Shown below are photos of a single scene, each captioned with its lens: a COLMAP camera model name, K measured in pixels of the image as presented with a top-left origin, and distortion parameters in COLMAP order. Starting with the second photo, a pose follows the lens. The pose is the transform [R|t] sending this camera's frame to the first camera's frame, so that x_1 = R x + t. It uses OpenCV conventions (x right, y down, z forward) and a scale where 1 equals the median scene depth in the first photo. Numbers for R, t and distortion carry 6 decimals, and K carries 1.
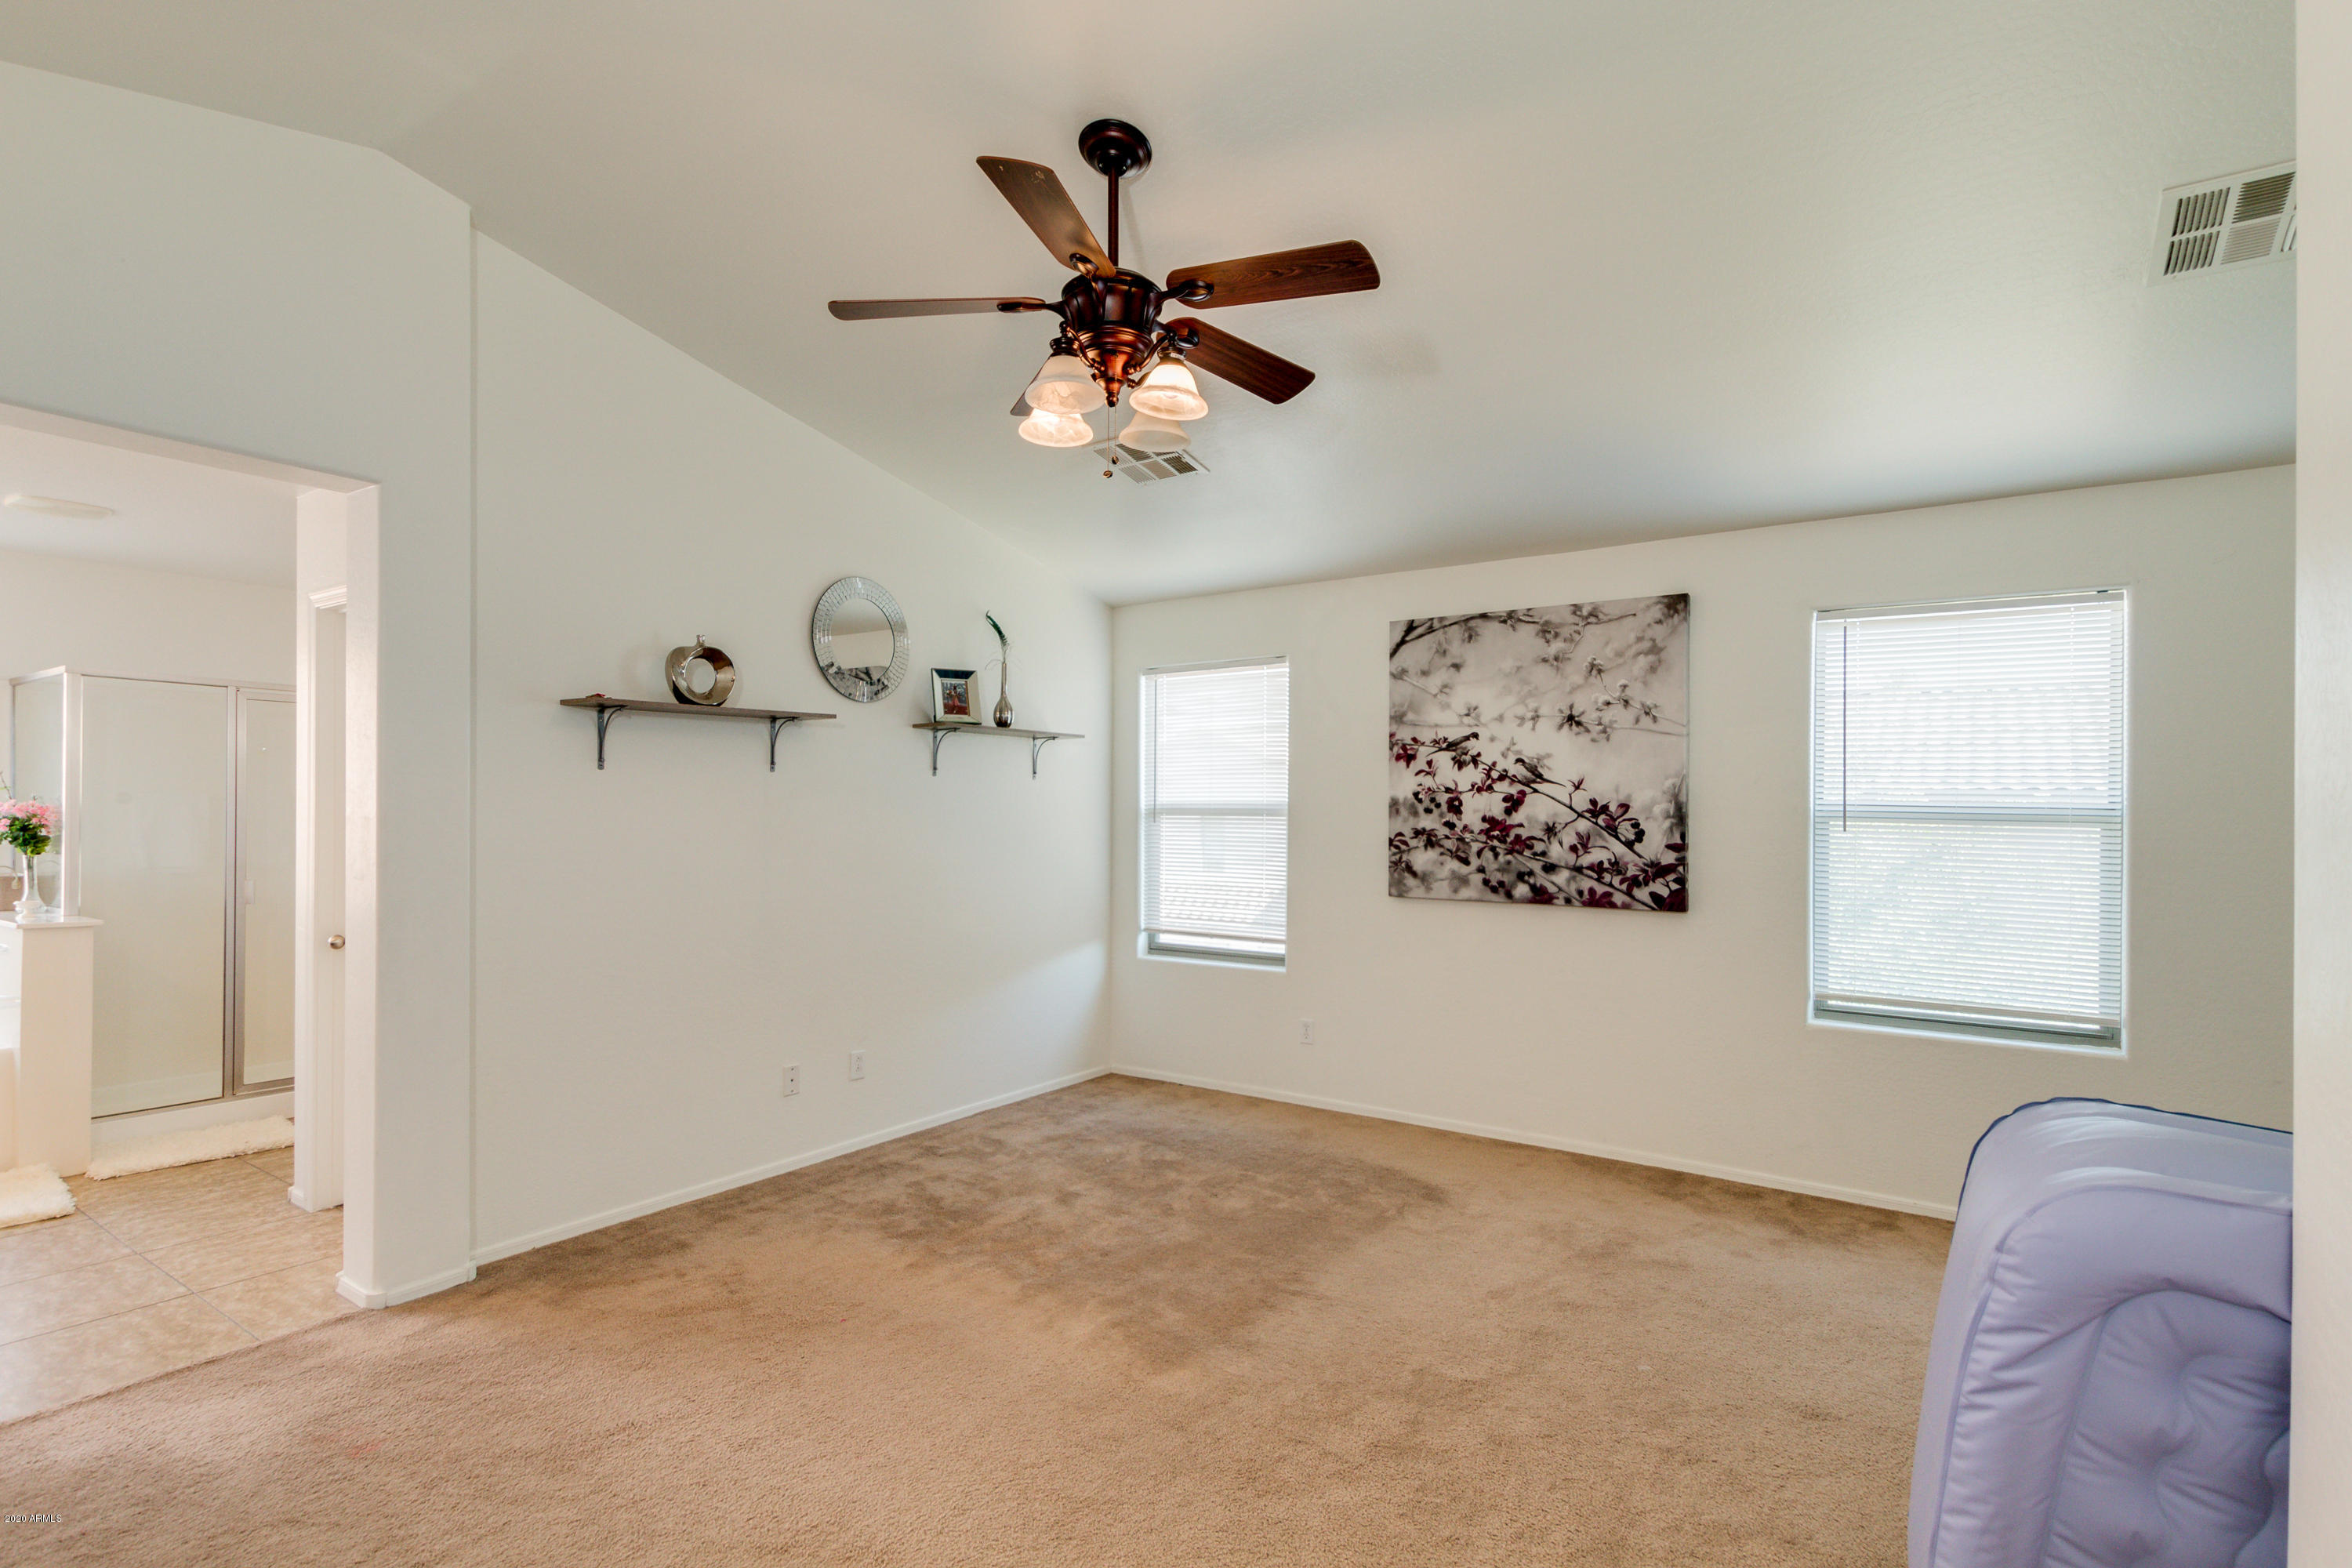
lens RADIAL K [[1117.8, 0, 1179.4], [0, 1117.8, 793.1], [0, 0, 1]] dist [0.000963, -0.001152]
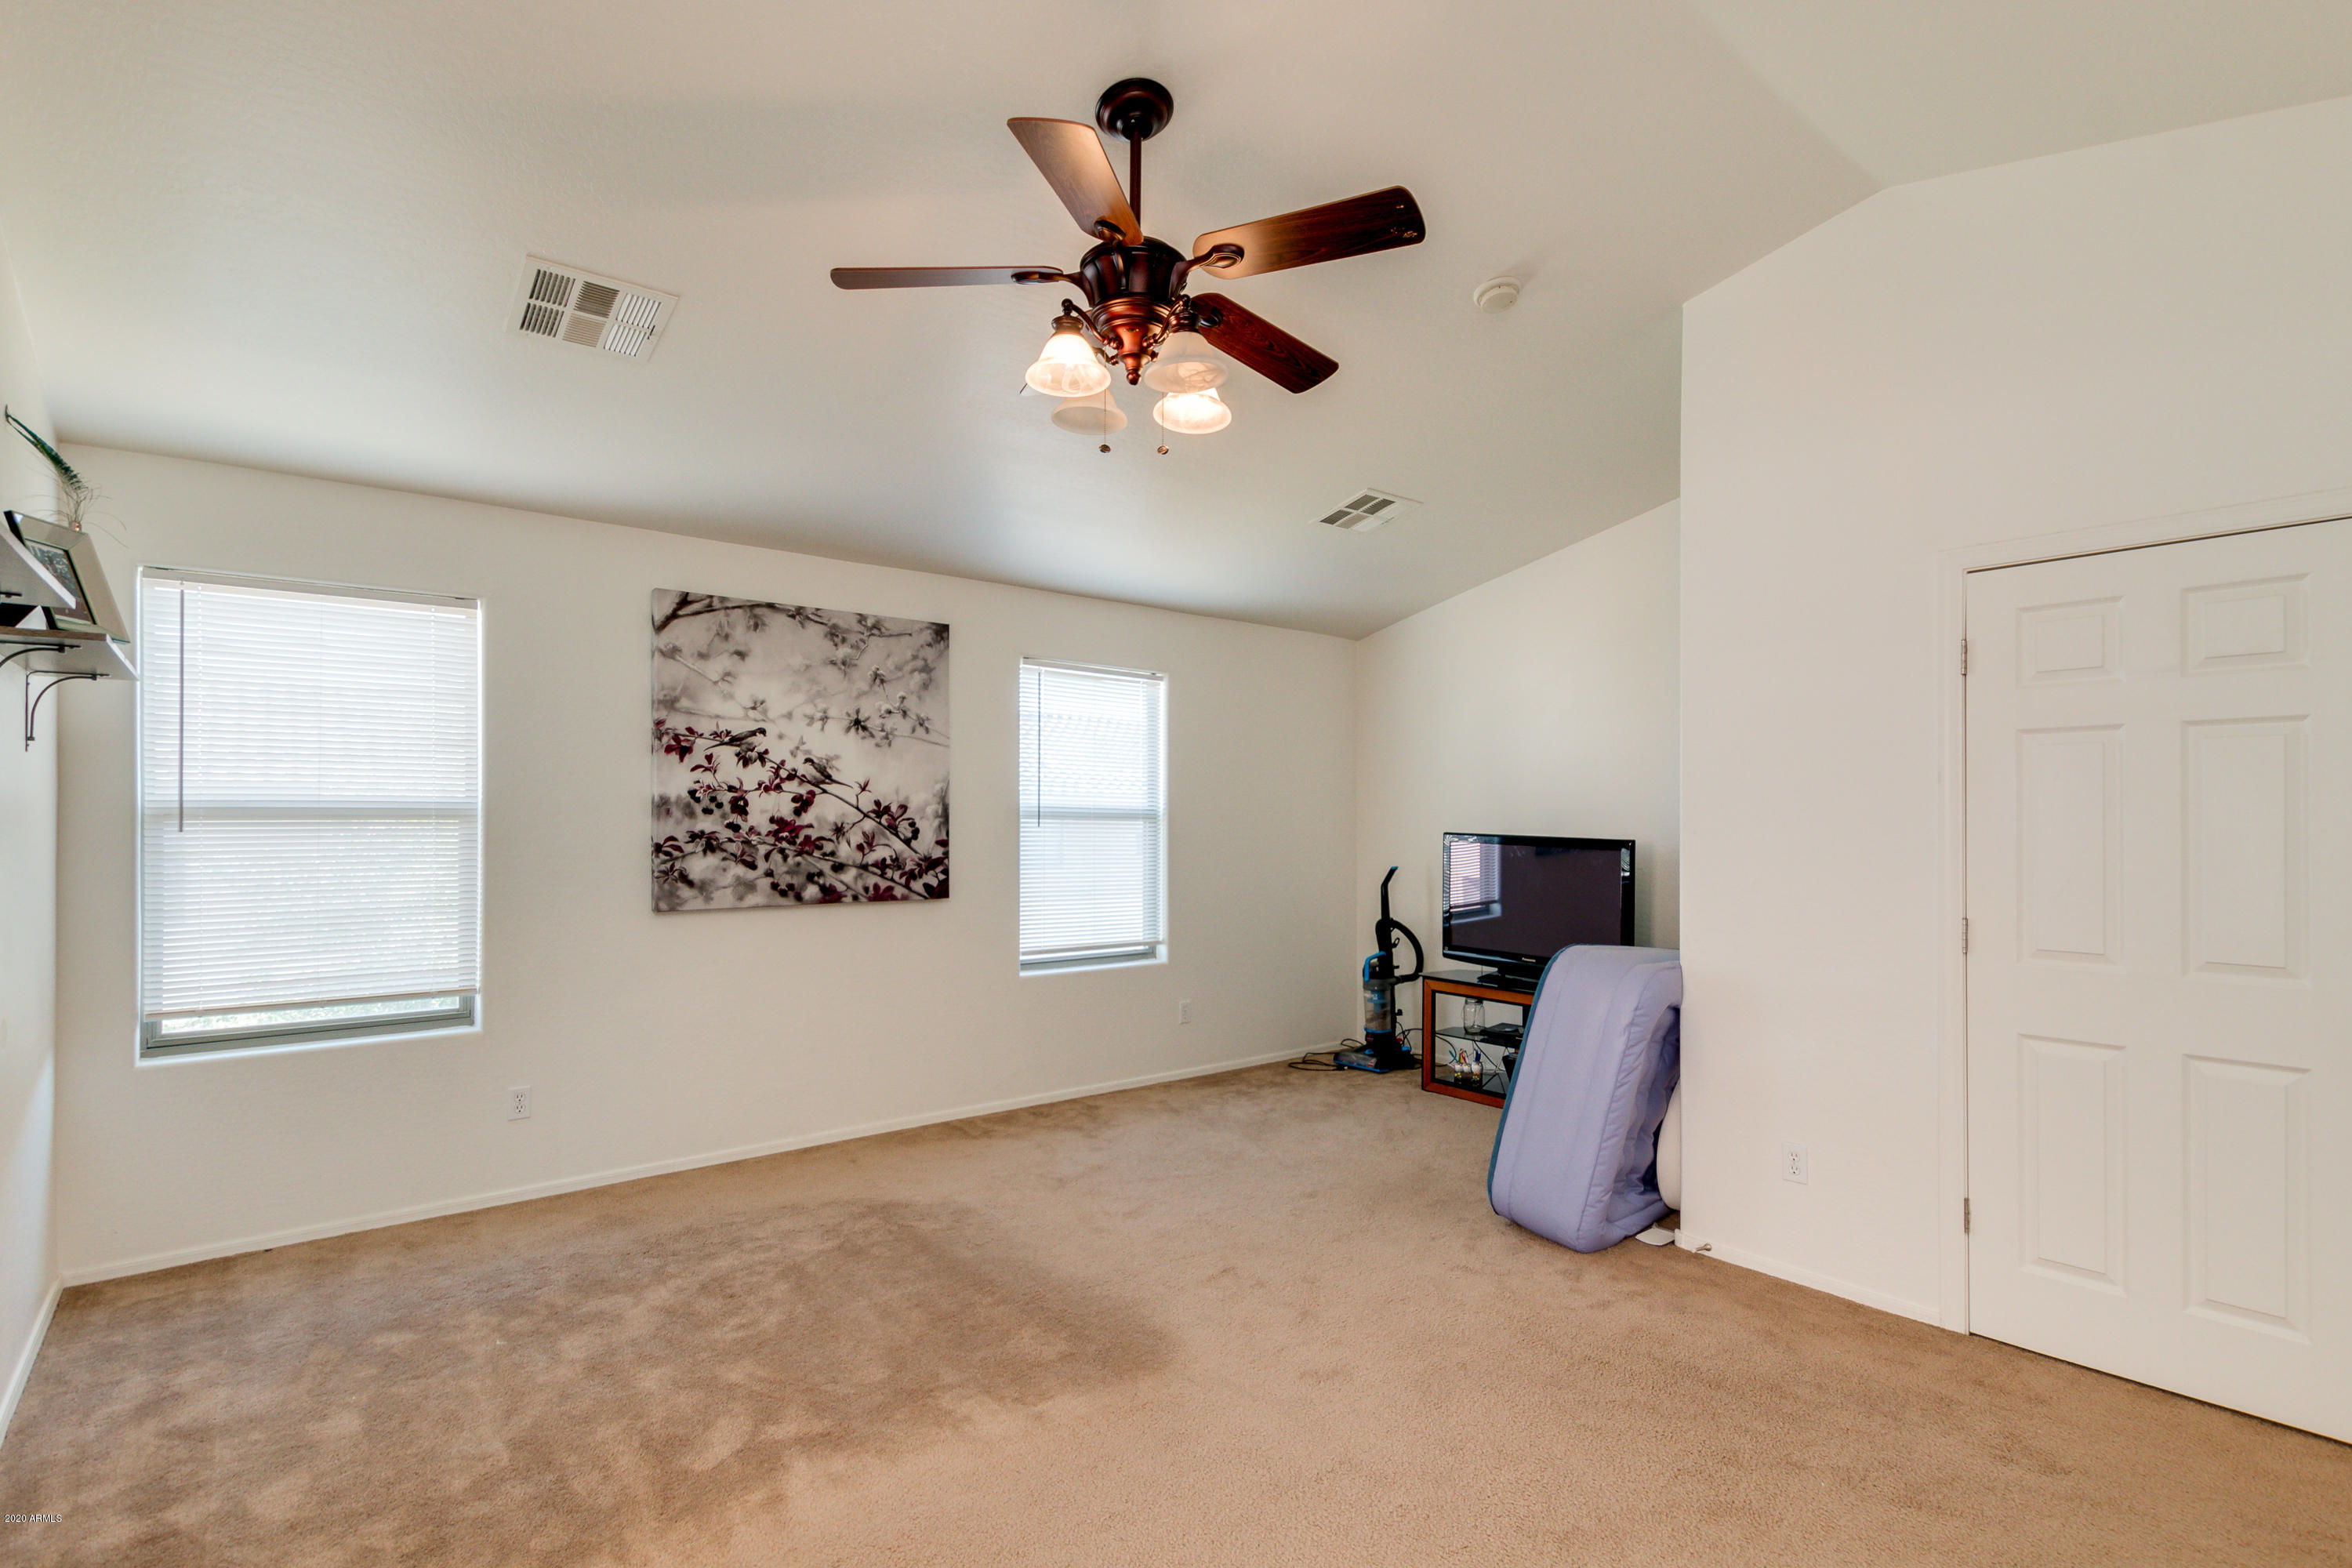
lens RADIAL K [[1145.0, 0, 1186.8], [0, 1145.0, 794.7], [0, 0, 1]] dist [0.016075, -0.003270]
pose [[0.277230, 0.011157, 0.960739, -0.550668], [-0.017299, 0.999828, -0.006619, 0.001954], [-0.960648, -0.014785, 0.277375, 0.379542]]
